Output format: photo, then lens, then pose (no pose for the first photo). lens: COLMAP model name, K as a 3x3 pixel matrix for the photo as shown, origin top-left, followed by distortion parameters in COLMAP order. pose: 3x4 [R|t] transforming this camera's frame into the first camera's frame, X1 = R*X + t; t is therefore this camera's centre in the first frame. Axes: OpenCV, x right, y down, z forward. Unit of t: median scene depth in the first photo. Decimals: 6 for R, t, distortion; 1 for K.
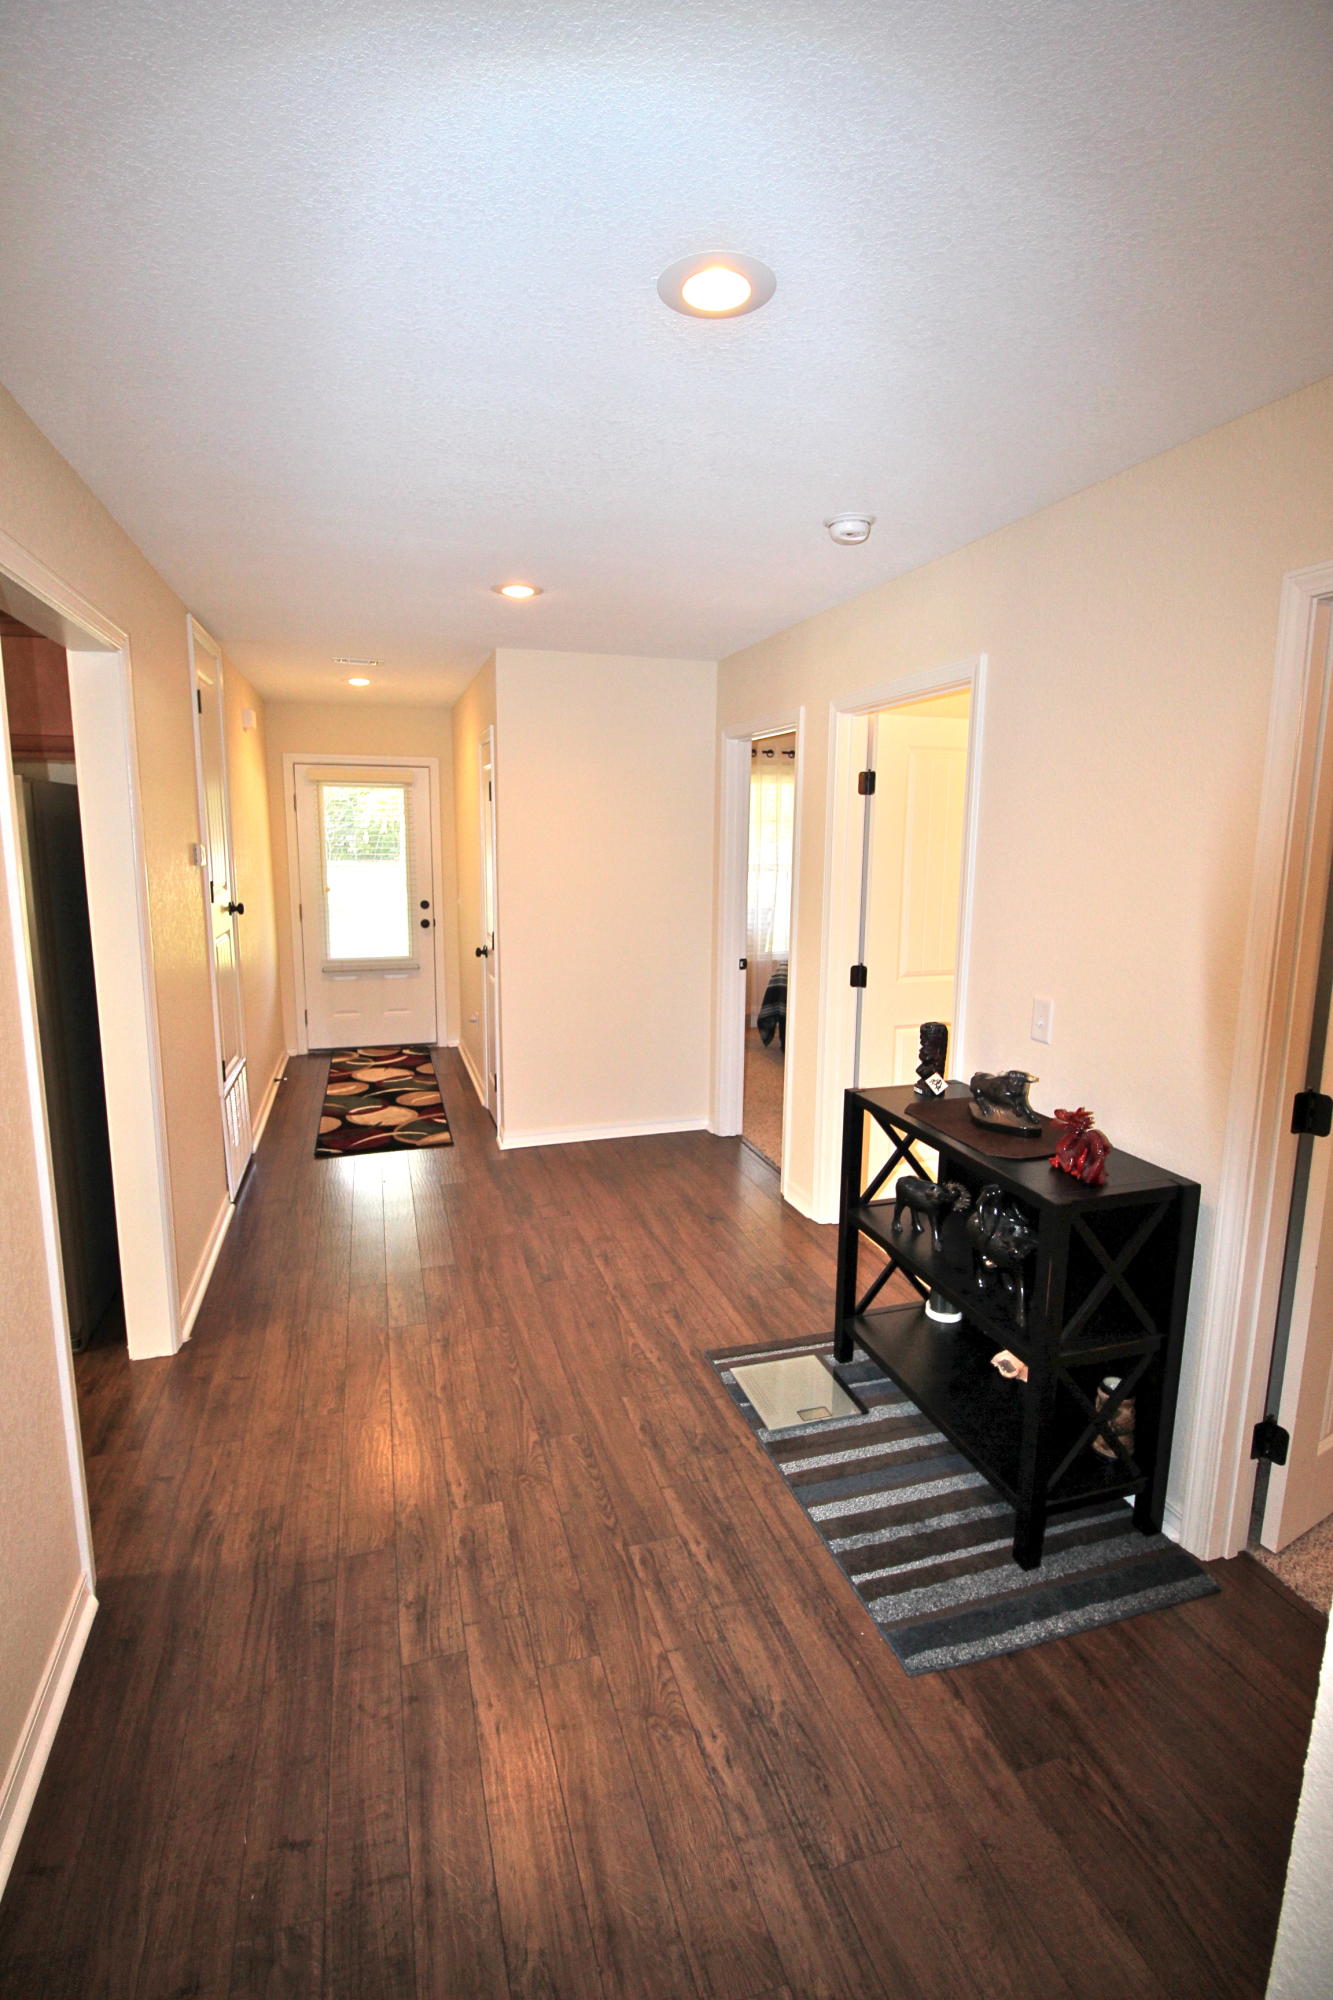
lens RADIAL K [[926.1, 0, 672.0], [0, 926.1, 990.6], [0, 0, 1]] dist [-0.002830, -0.010834]
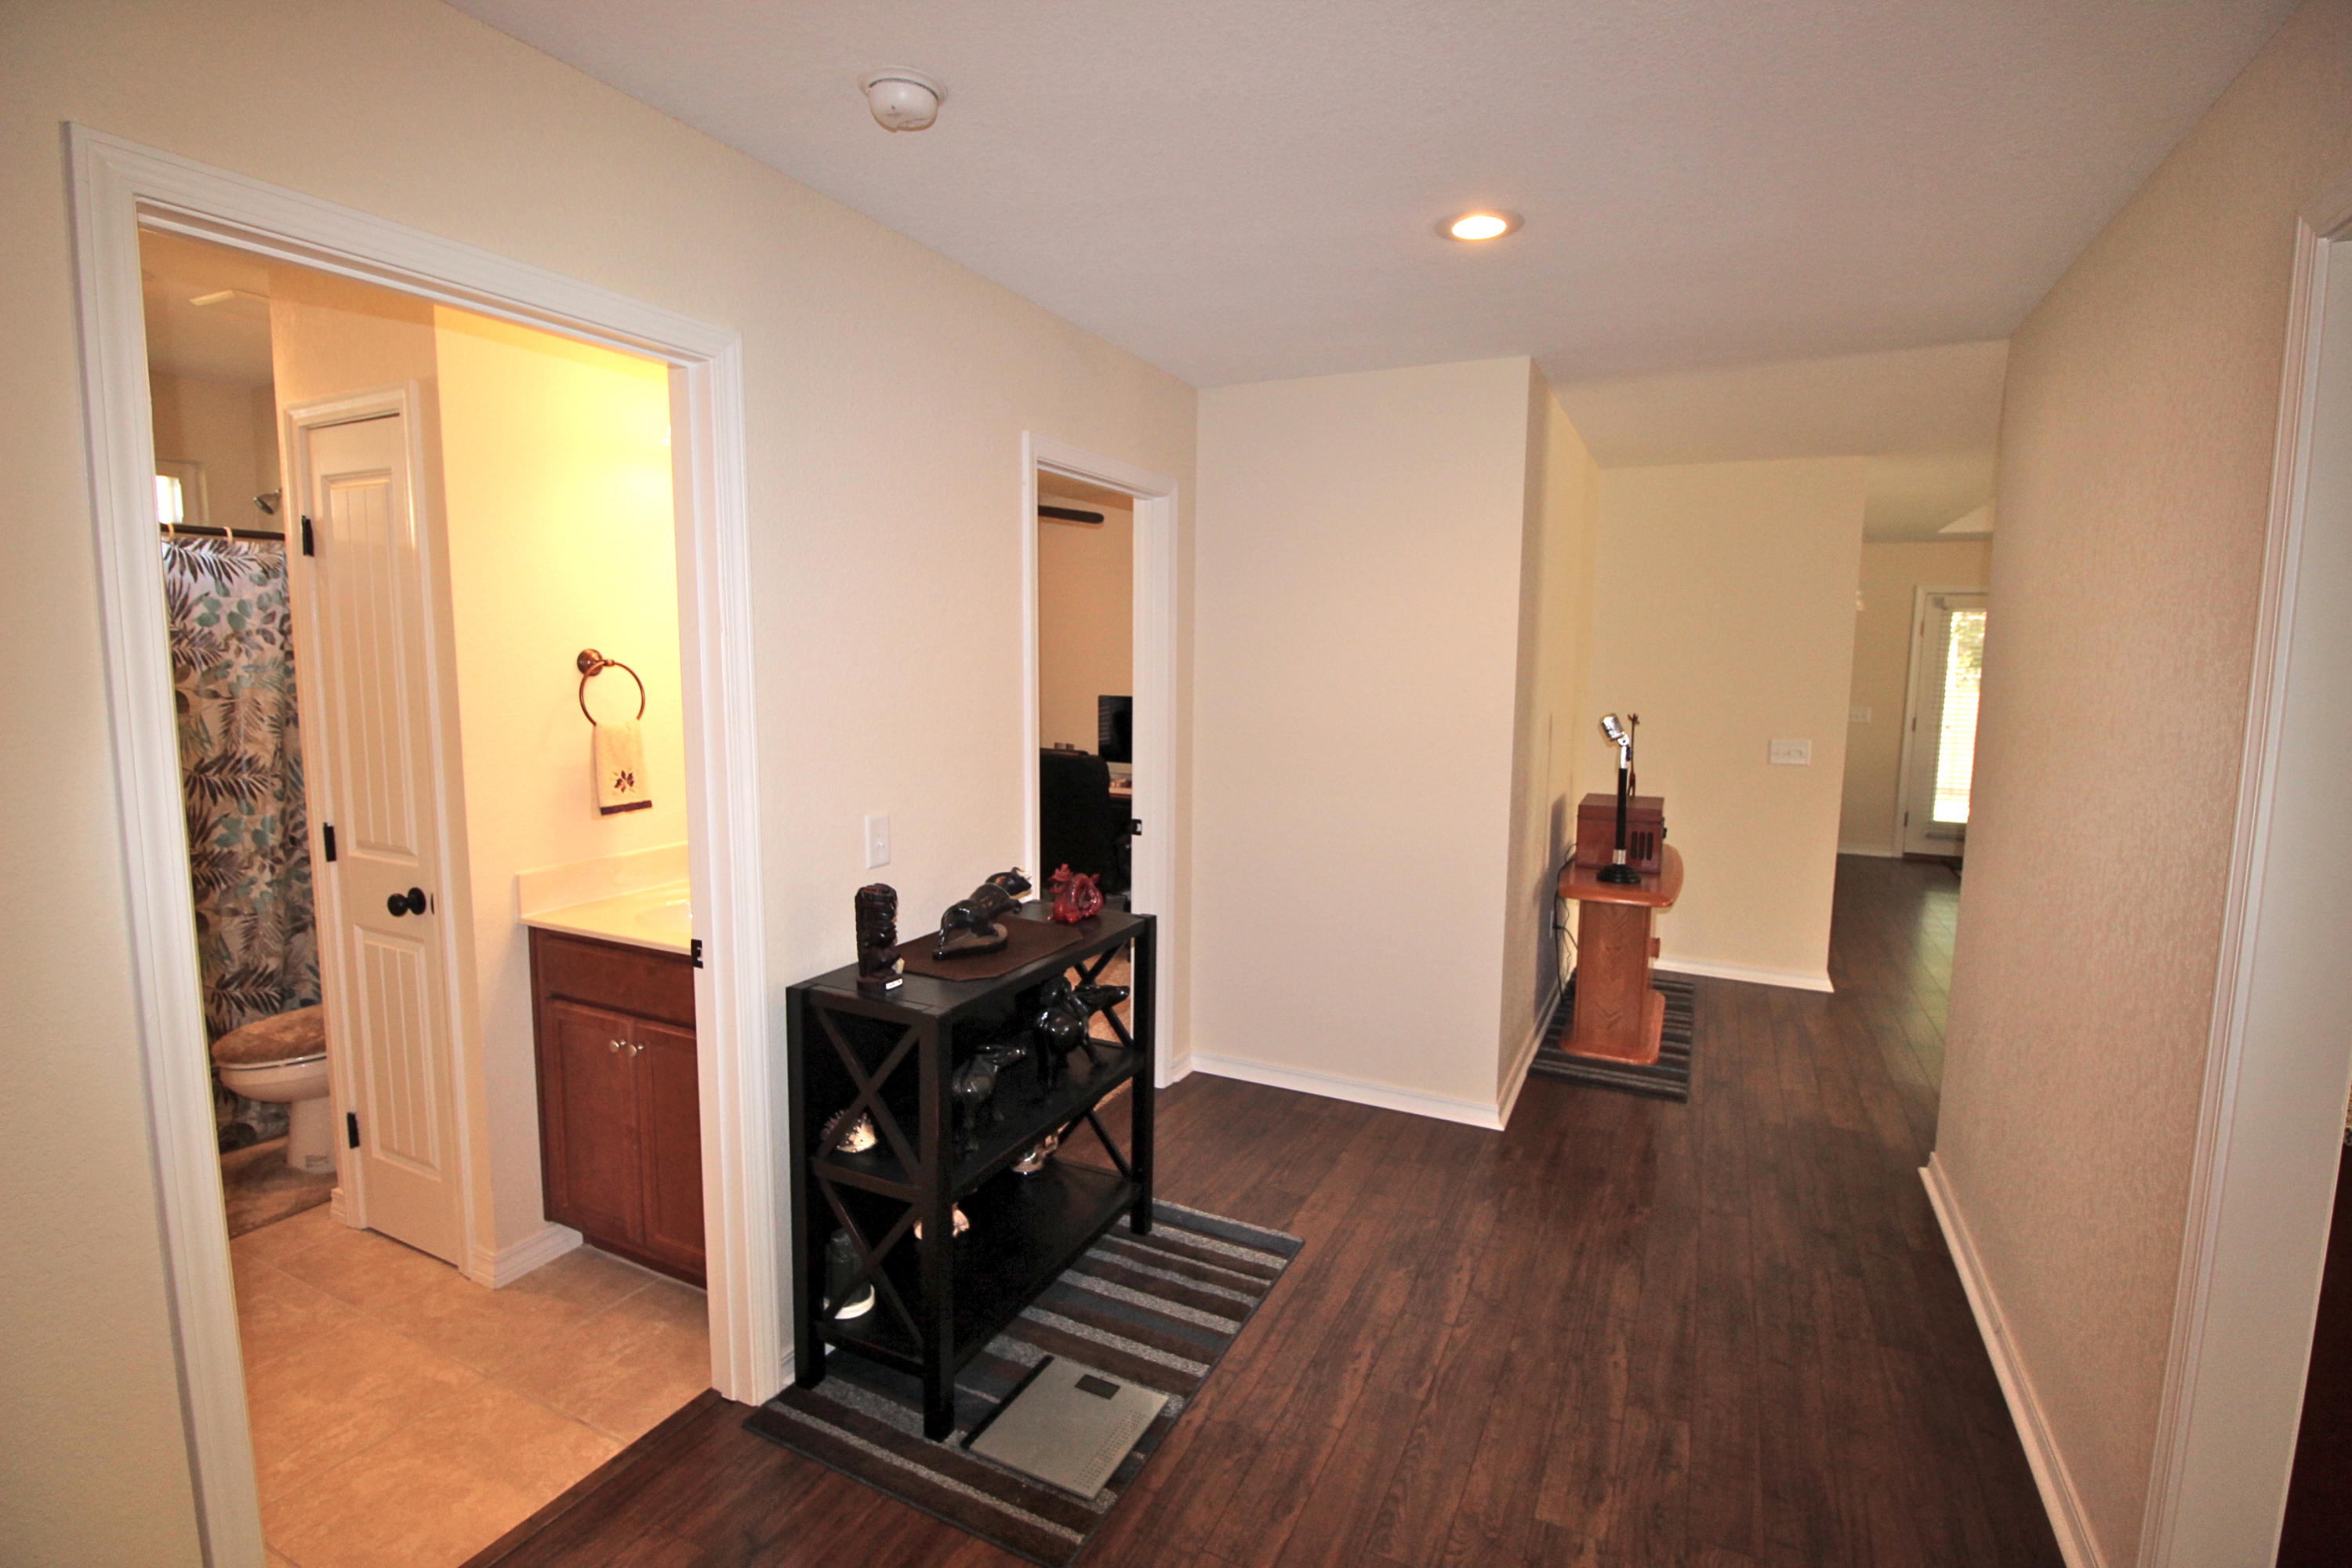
lens RADIAL K [[1089.1, 0, 1181.4], [0, 1089.1, 767.0], [0, 0, 1]] dist [-0.002830, -0.010834]
pose [[-0.719999, -0.087755, 0.688404, -0.556203], [0.102494, 0.967648, 0.230550, -0.274929], [-0.686365, 0.236553, -0.687711, 1.744845]]
